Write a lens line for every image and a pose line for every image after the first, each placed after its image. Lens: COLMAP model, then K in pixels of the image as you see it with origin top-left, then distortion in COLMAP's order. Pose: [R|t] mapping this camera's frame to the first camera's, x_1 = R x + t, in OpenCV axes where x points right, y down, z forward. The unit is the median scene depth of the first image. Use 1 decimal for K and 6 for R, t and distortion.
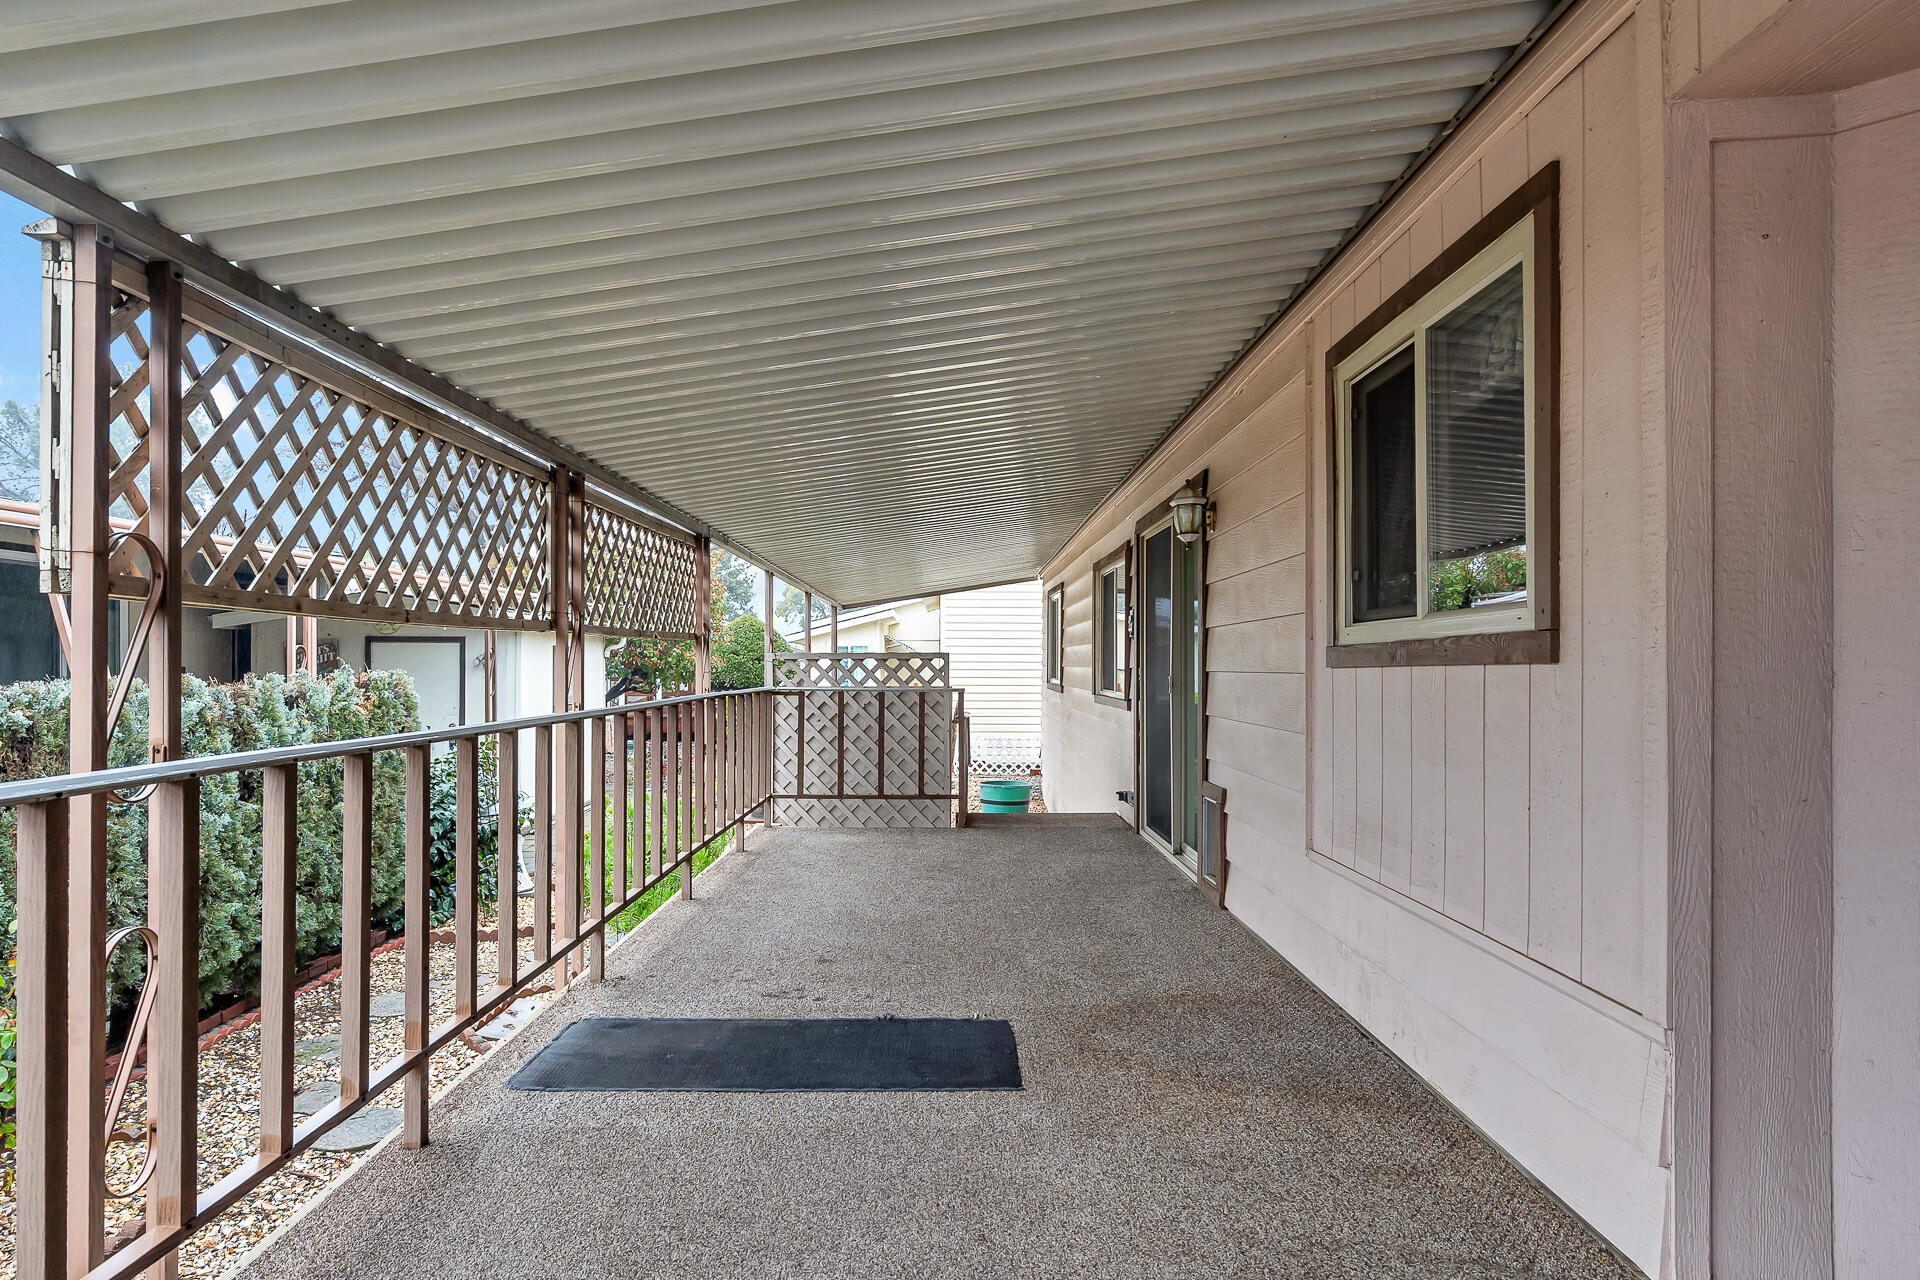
lens RADIAL K [[1181.9, 0, 914.7], [0, 1181.9, 666.7], [0, 0, 1]] dist [0.001617, 0.002416]
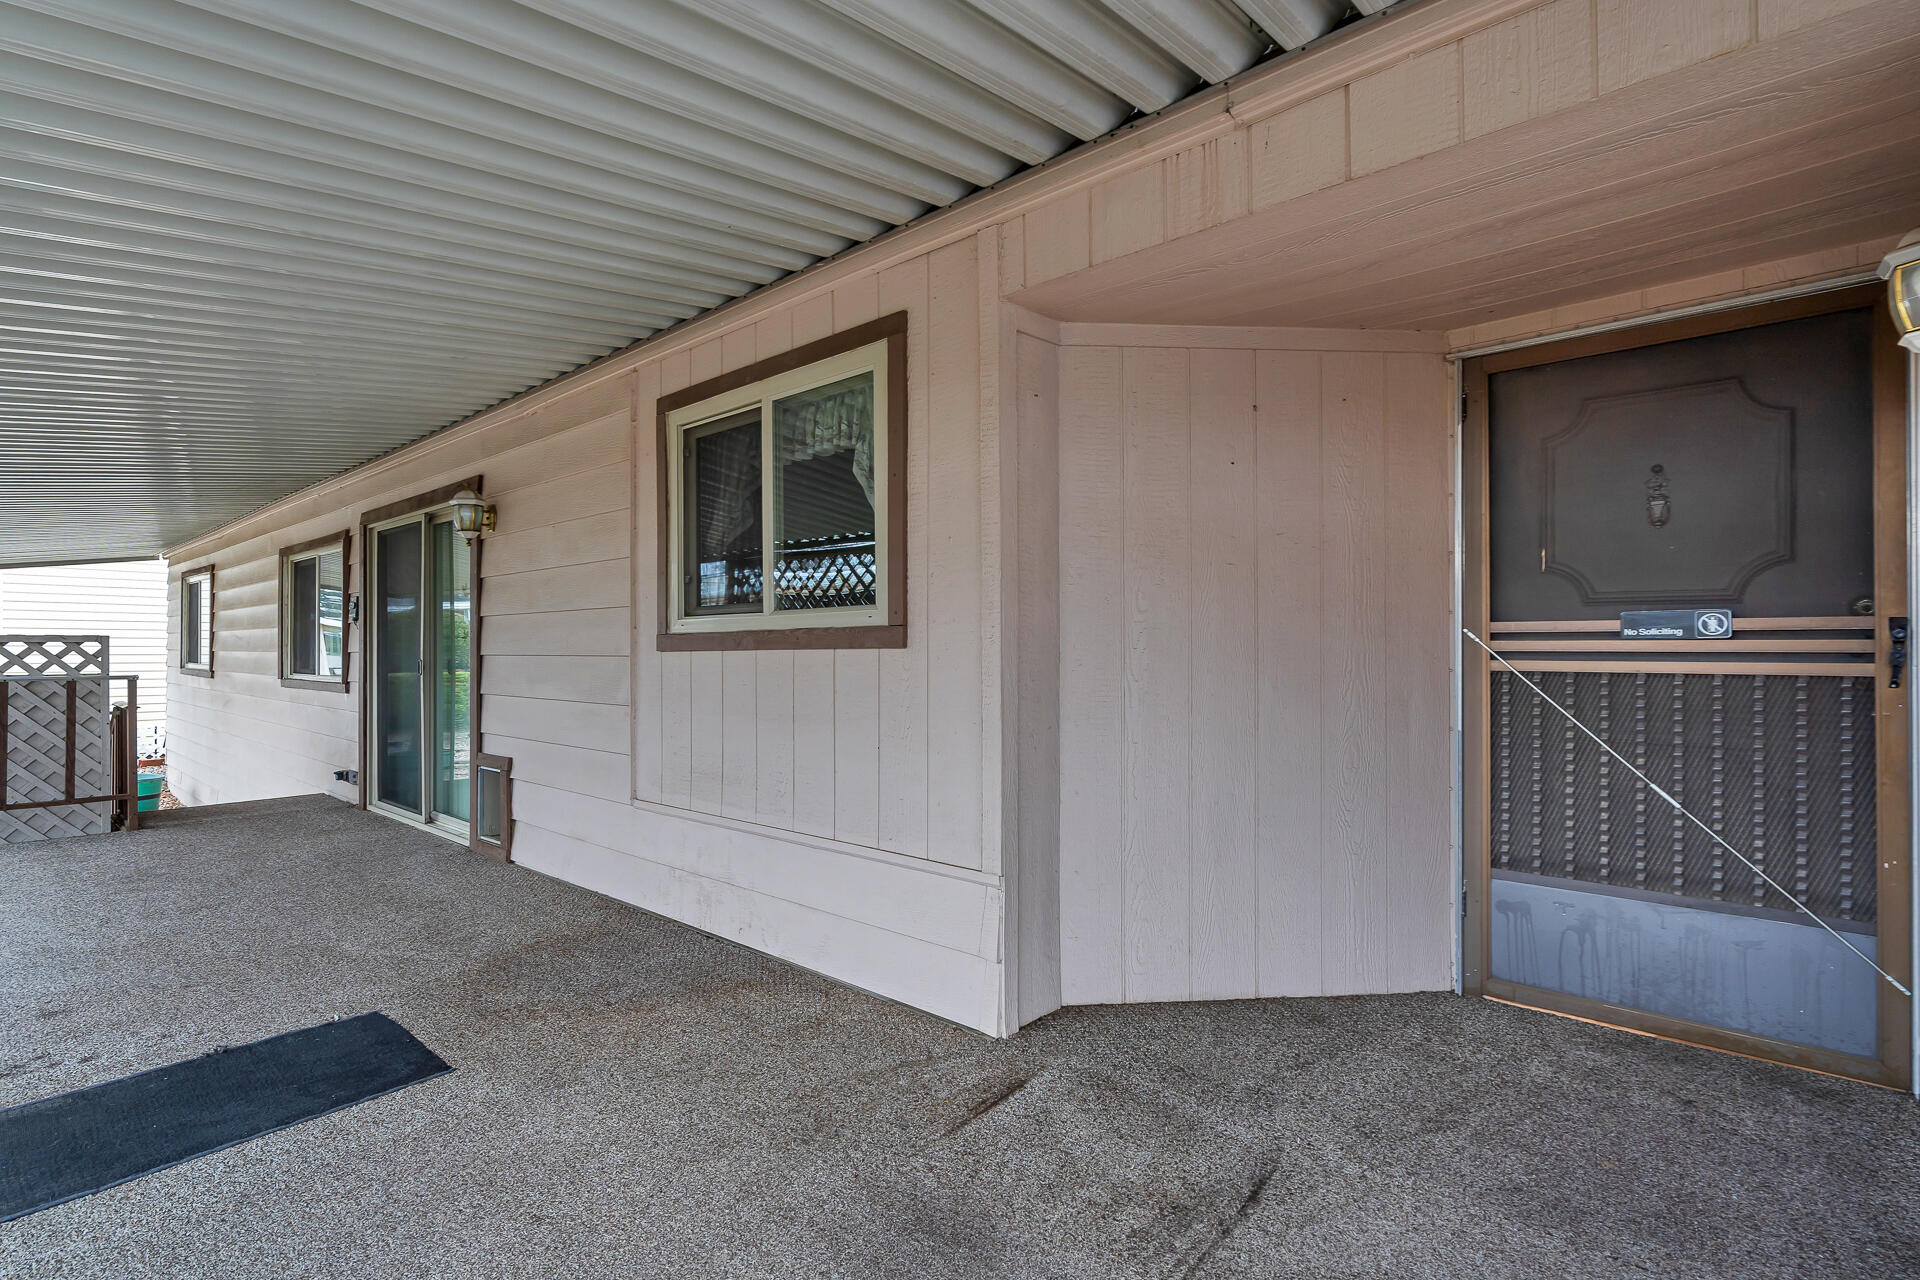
lens RADIAL K [[909.6, 0, 975.9], [0, 909.6, 649.3], [0, 0, 1]] dist [-0.000574, 0.001743]
pose [[0.635657, -0.000188, 0.771972, -0.189460], [0.001373, 0.999999, -0.000887, -0.000107], [-0.771971, 0.001623, 0.635656, 0.136517]]
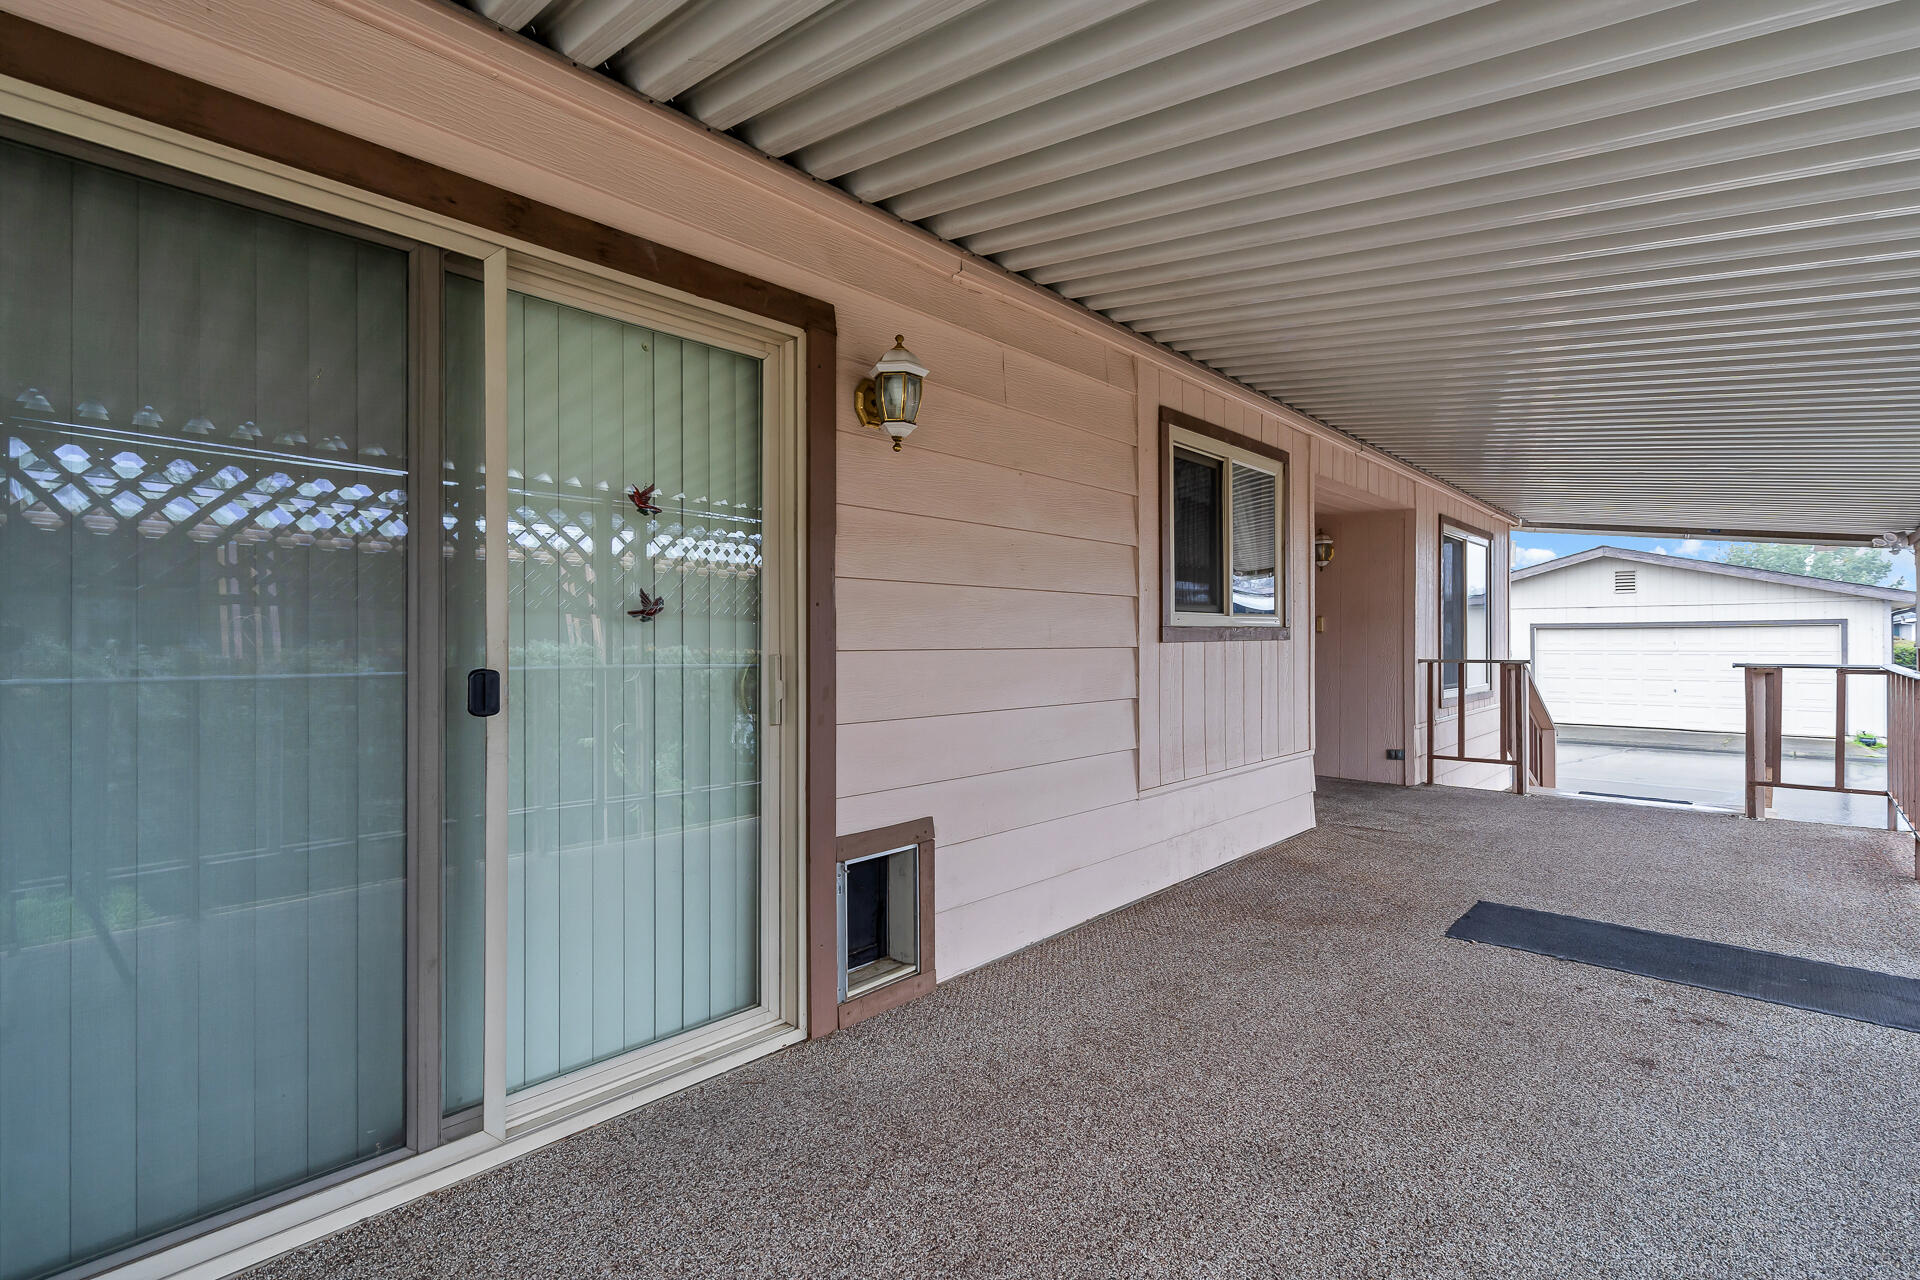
lens RADIAL K [[879.4, 0, 965.0], [0, 879.4, 643.7], [0, 0, 1]] dist [-0.005381, 0.000009]
pose [[-0.757354, 0.007569, 0.652961, -0.136182], [0.008859, 0.999960, -0.001316, 0.001537], [-0.652945, 0.004788, -0.757390, 1.996411]]
